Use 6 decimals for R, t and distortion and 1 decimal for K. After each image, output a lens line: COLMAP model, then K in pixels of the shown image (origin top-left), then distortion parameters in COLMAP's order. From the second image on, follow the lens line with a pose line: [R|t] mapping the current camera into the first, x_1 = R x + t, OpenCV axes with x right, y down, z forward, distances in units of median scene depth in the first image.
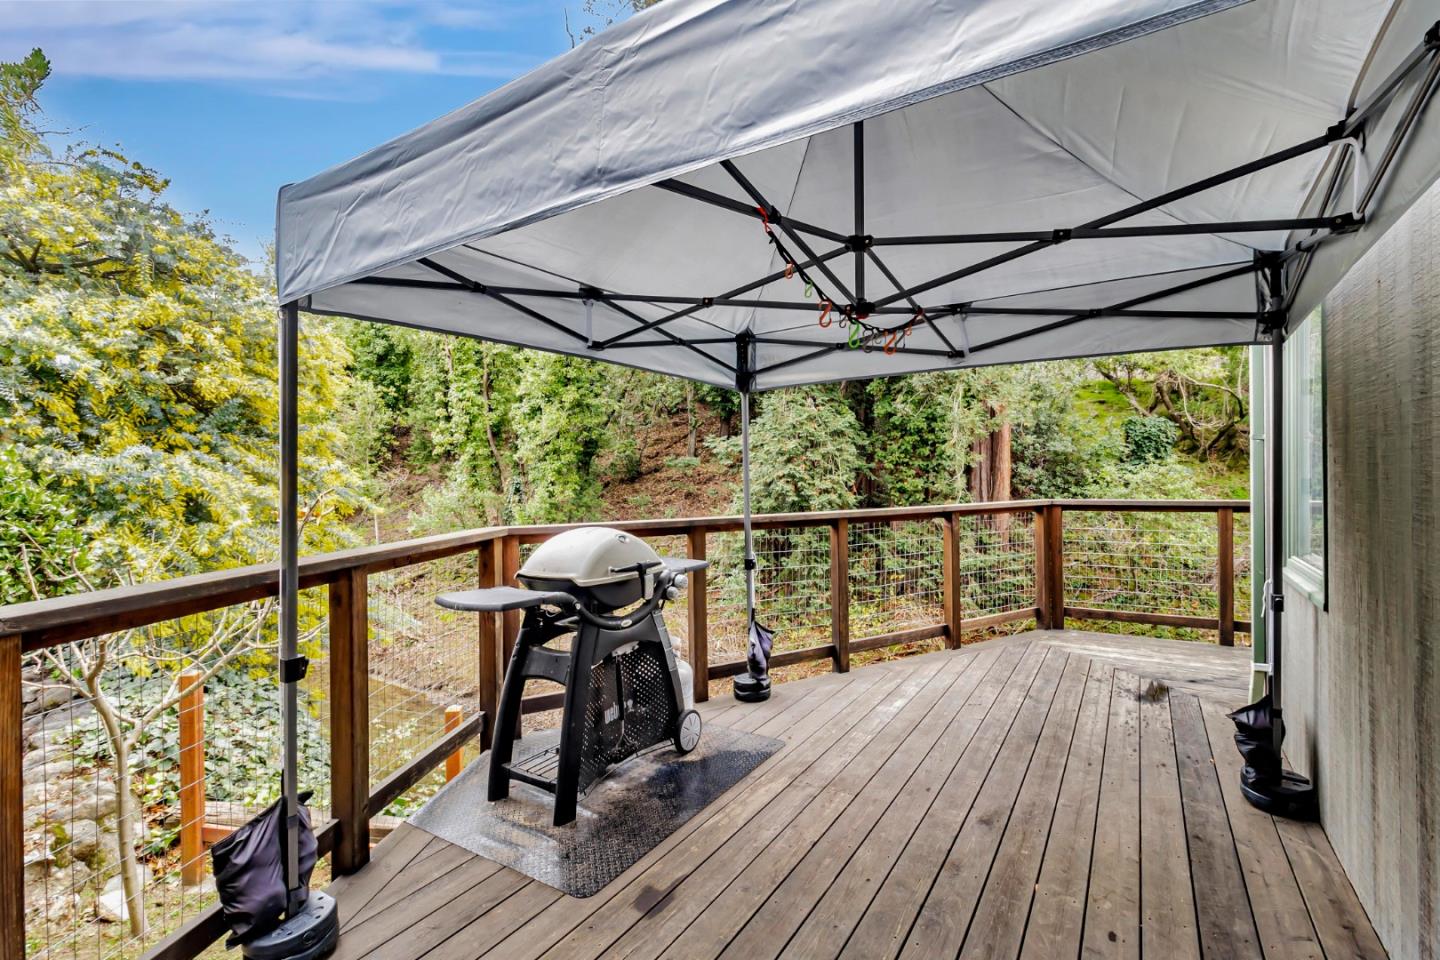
lens RADIAL K [[661.8, 0, 727.6], [0, 661.8, 474.0], [0, 0, 1]] dist [-0.000487, 0.000230]
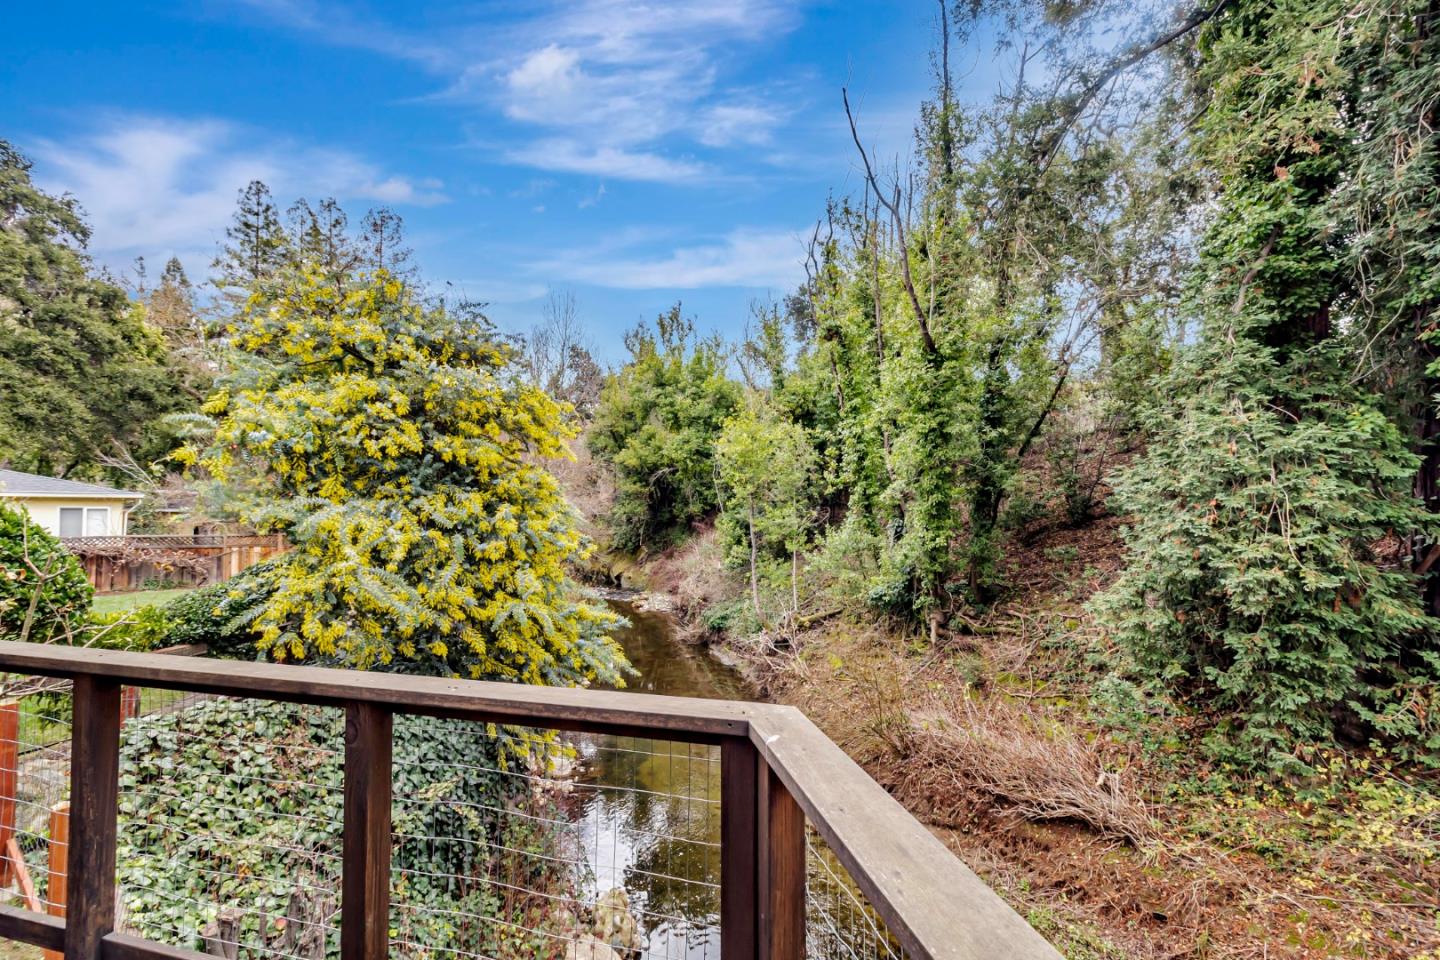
lens RADIAL K [[673.4, 0, 725.8], [0, 673.4, 492.2], [0, 0, 1]] dist [0.004664, 0.000303]
pose [[0.695163, -0.004639, -0.718837, 0.455975], [-0.011805, 0.999771, -0.017868, -0.033838], [0.718755, 0.020907, 0.694949, 0.524016]]
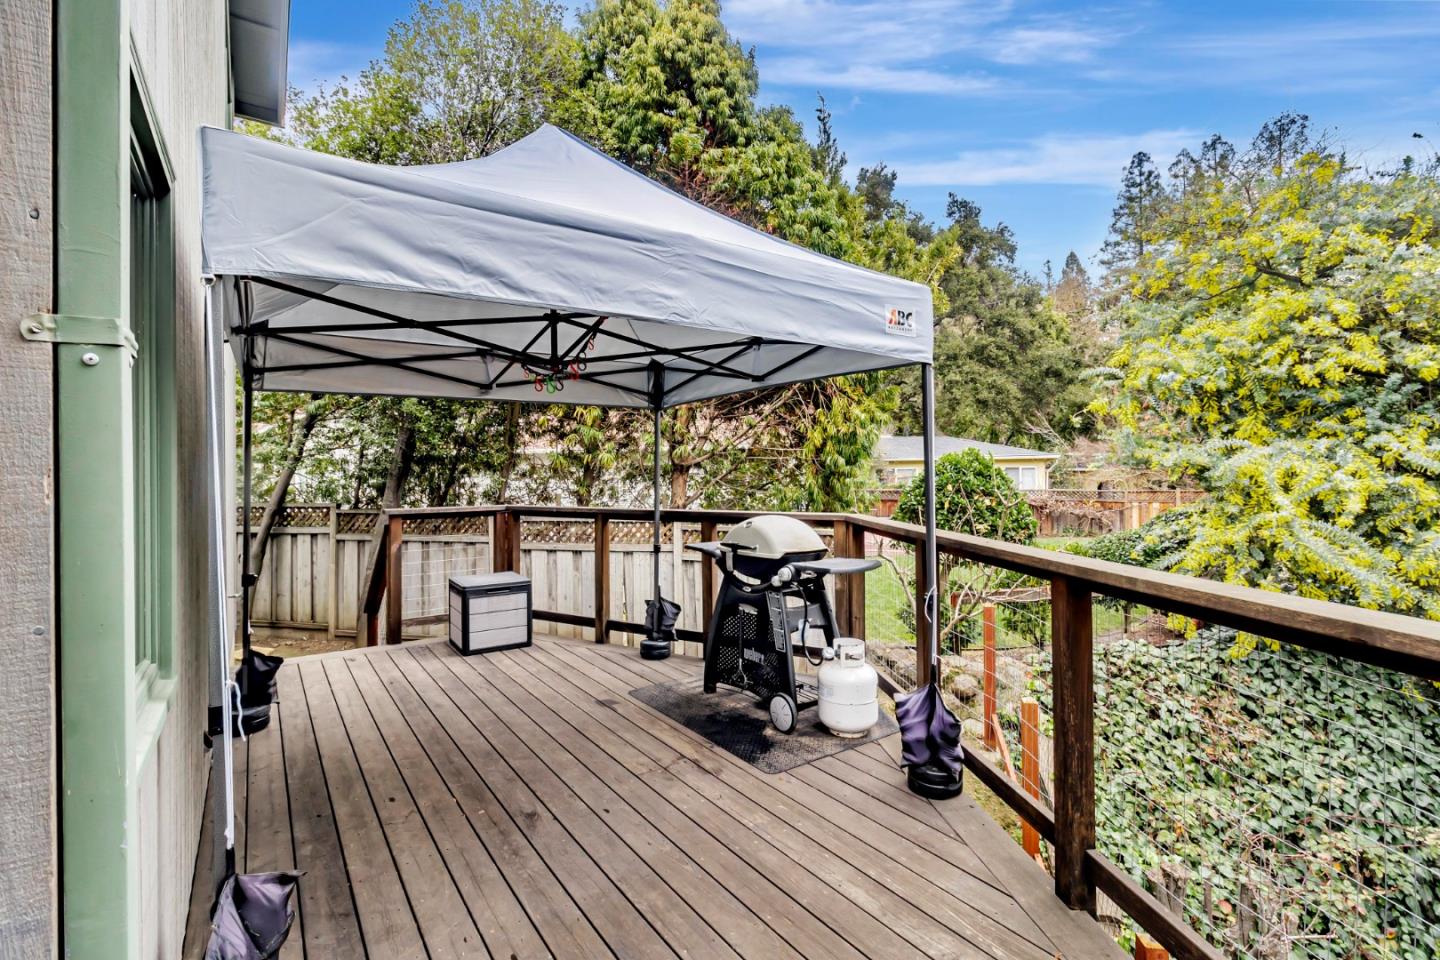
lens RADIAL K [[661.8, 0, 727.6], [0, 661.8, 474.0], [0, 0, 1]] dist [-0.000487, 0.000230]
pose [[-0.390313, 0.011992, -0.920604, 0.367131], [0.014857, 0.999867, 0.006725, -0.004441], [0.920563, -0.011052, -0.390439, 0.509505]]
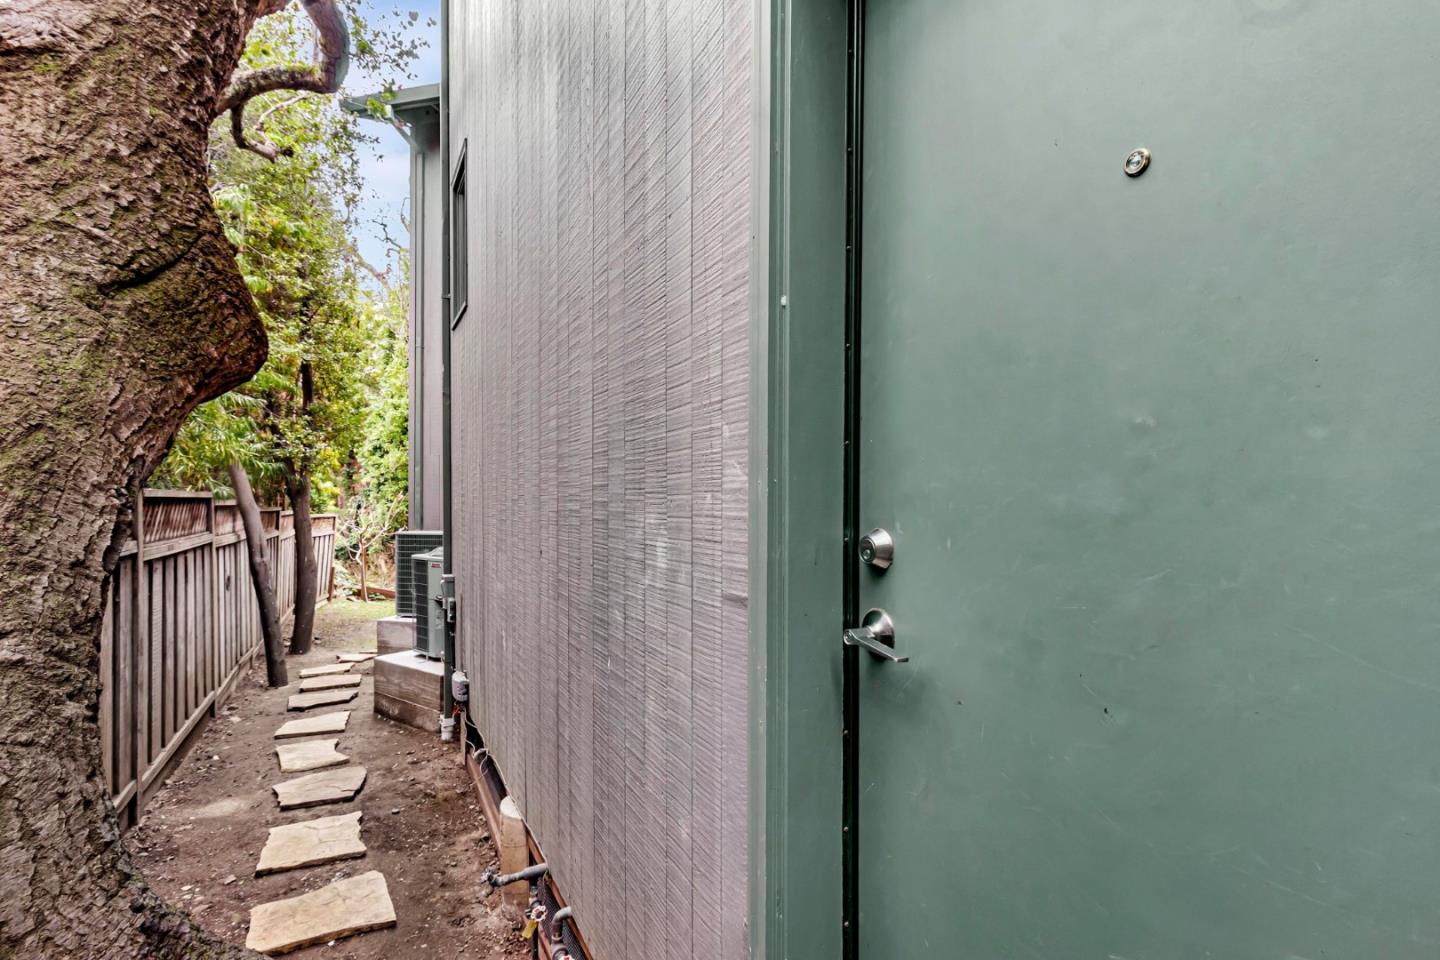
lens RADIAL K [[660.9, 0, 736.2], [0, 660.9, 485.2], [0, 0, 1]] dist [0.003132, -0.000635]
pose [[0.948636, 0.012738, 0.316113, -0.023469], [-0.003774, 0.999574, -0.028951, 0.046967], [-0.316347, 0.026271, 0.948280, -1.462403]]
